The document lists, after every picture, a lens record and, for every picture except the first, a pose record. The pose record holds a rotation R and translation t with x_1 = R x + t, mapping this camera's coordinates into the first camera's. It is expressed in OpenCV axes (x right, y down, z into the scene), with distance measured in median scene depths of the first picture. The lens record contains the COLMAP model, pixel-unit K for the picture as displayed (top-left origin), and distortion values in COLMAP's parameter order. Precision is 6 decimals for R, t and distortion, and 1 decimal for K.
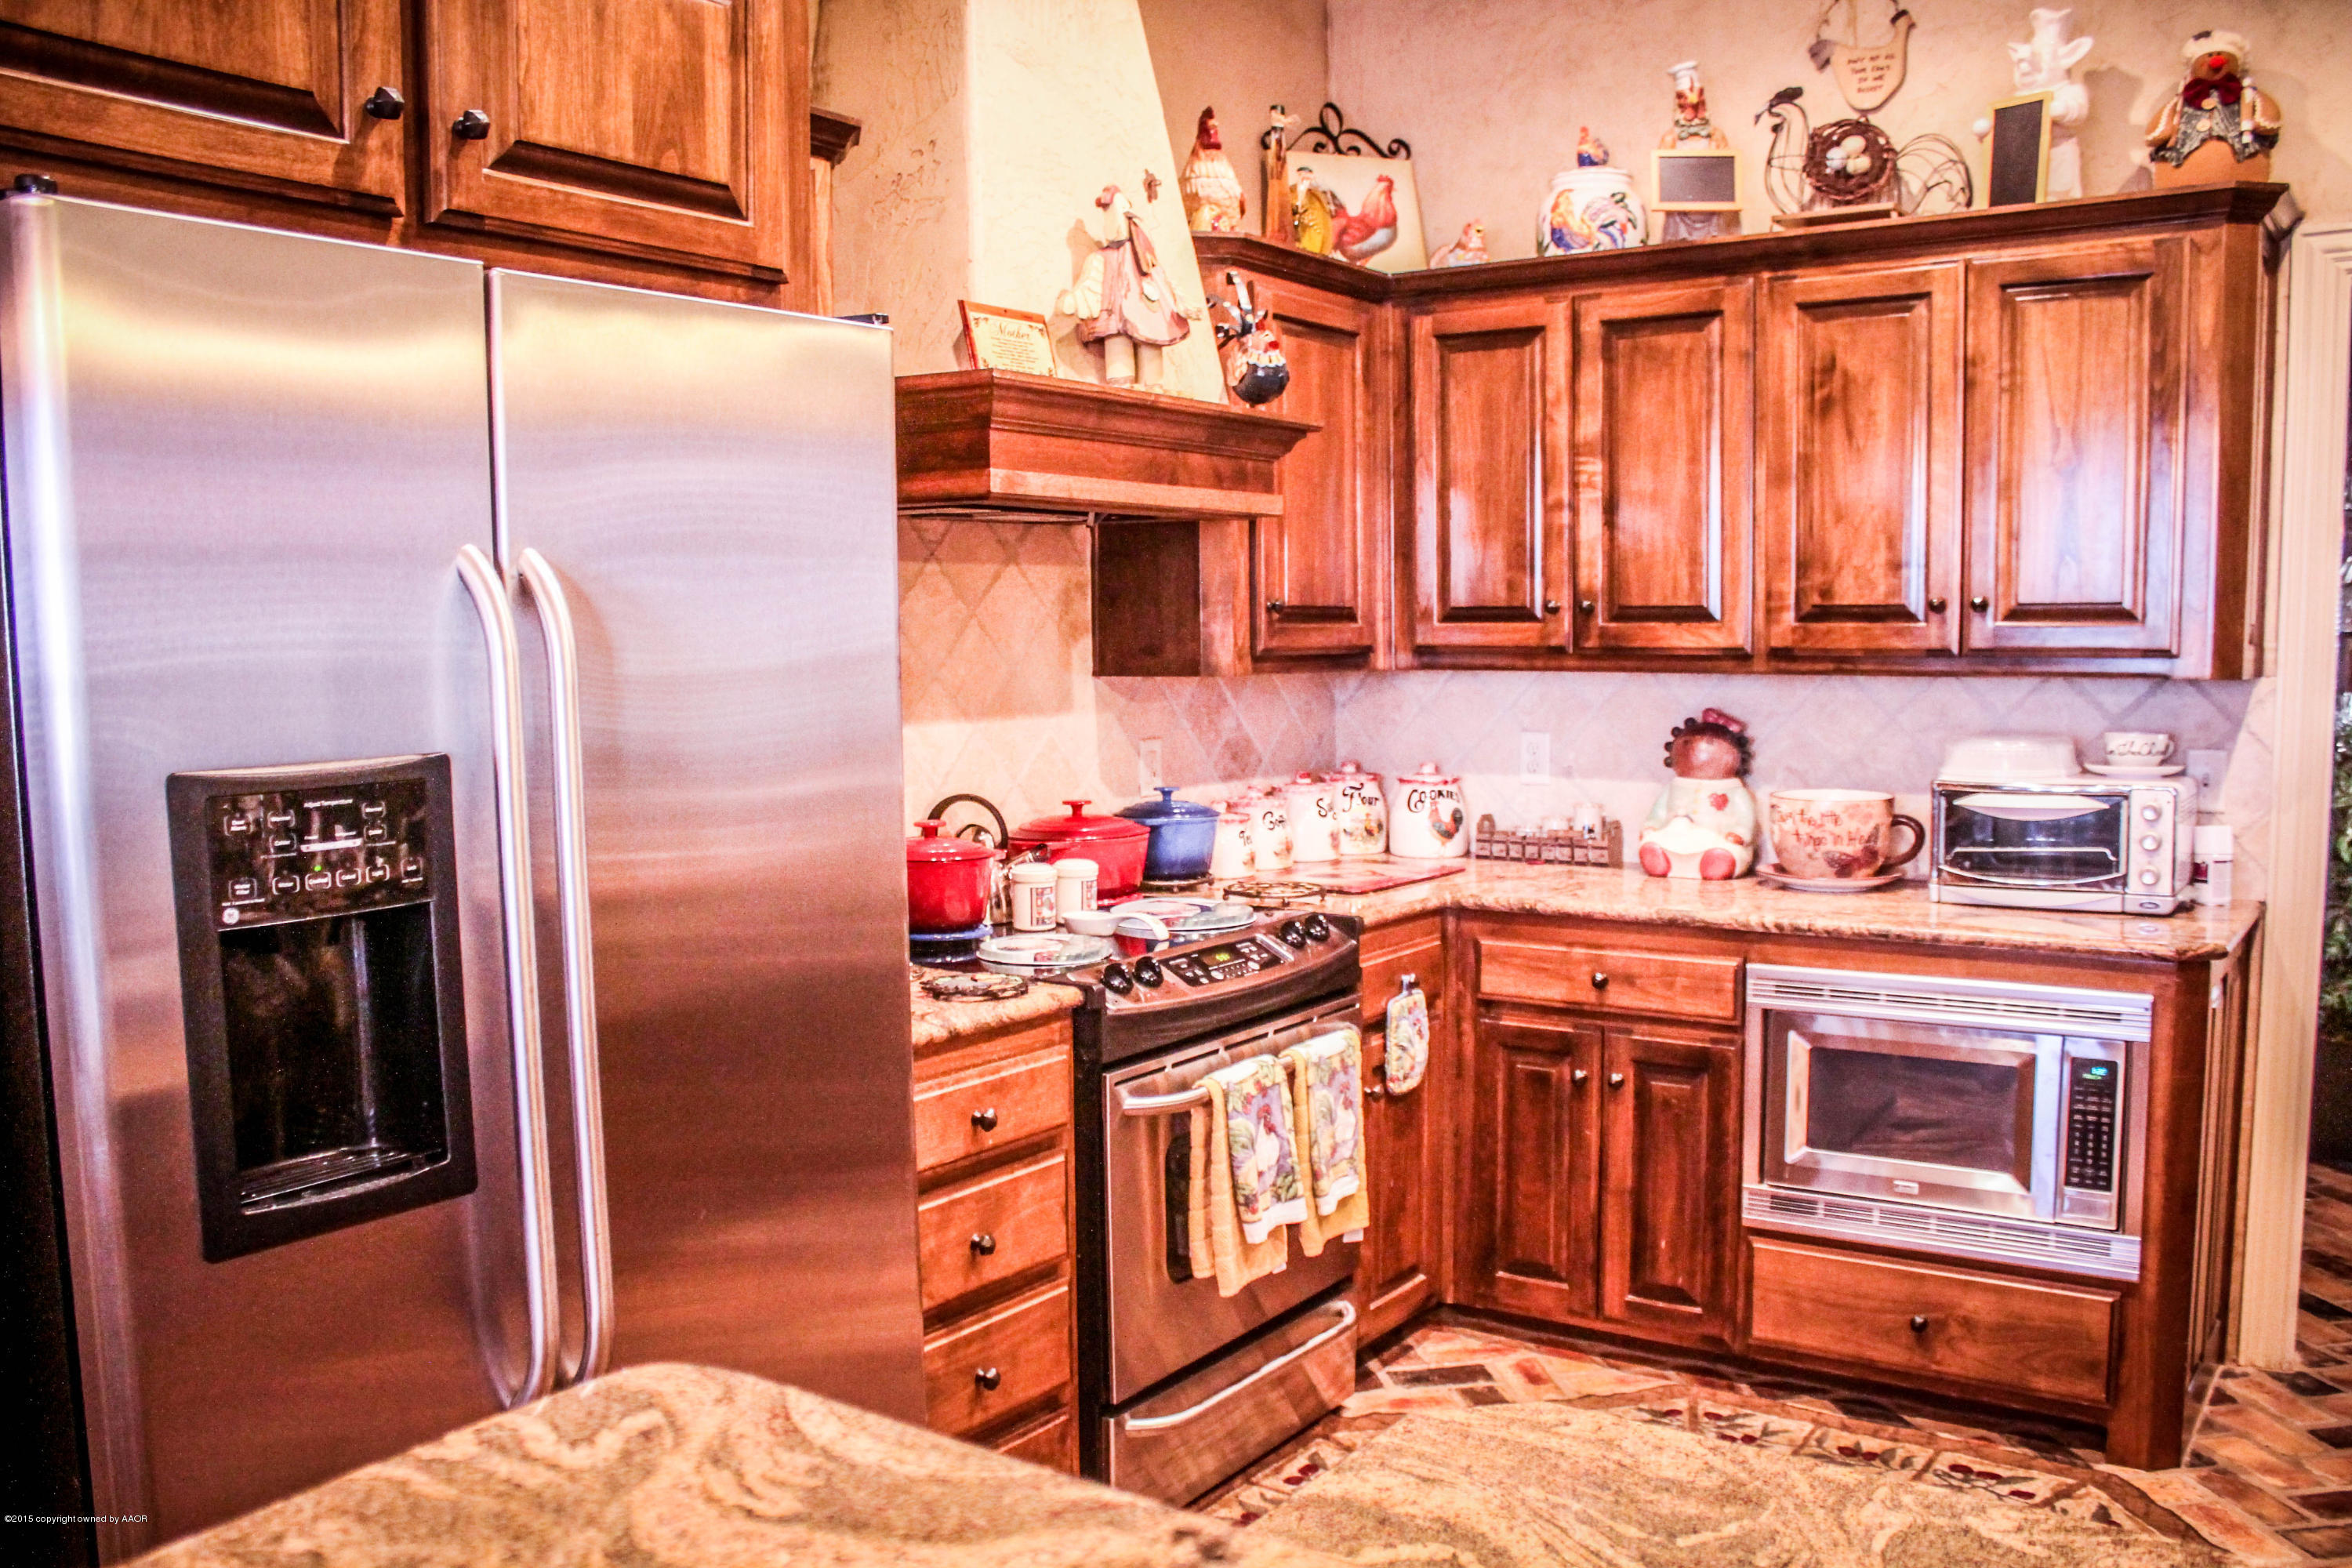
lens RADIAL K [[1952.1, 0, 1122.5], [0, 1952.1, 854.4], [0, 0, 1]] dist [-0.154586, 0.123819]
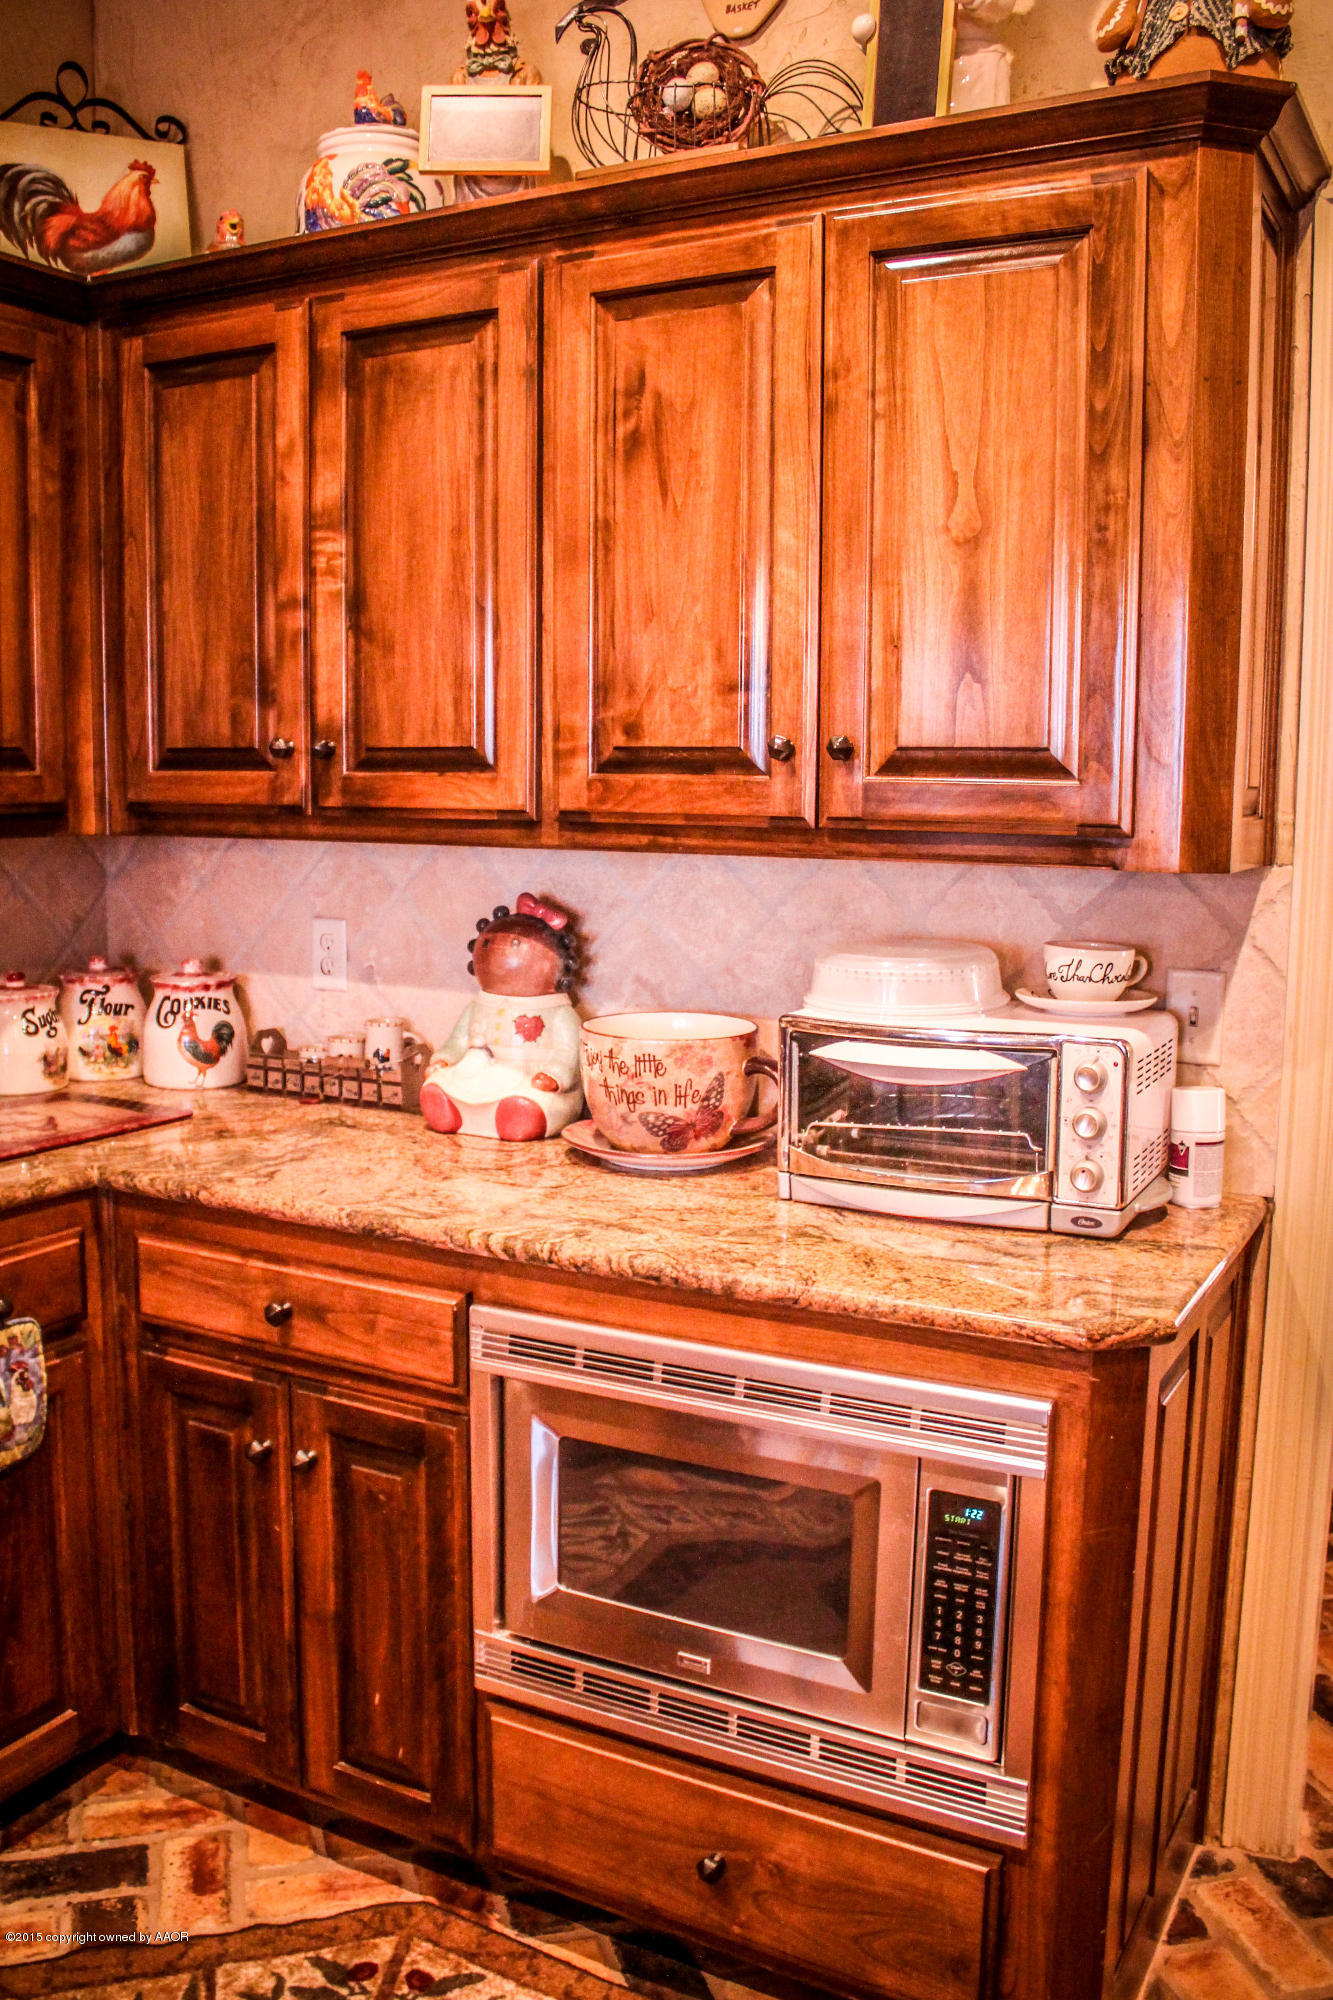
lens RADIAL K [[1659.9, 0, 626.6], [0, 1659.9, 994.4], [0, 0, 1]] dist [-0.154586, 0.123819]
pose [[0.994823, 0.005577, 0.101471, 0.311594], [-0.007526, 0.999794, 0.018832, -0.056315], [-0.101345, -0.019498, 0.994660, 0.433453]]
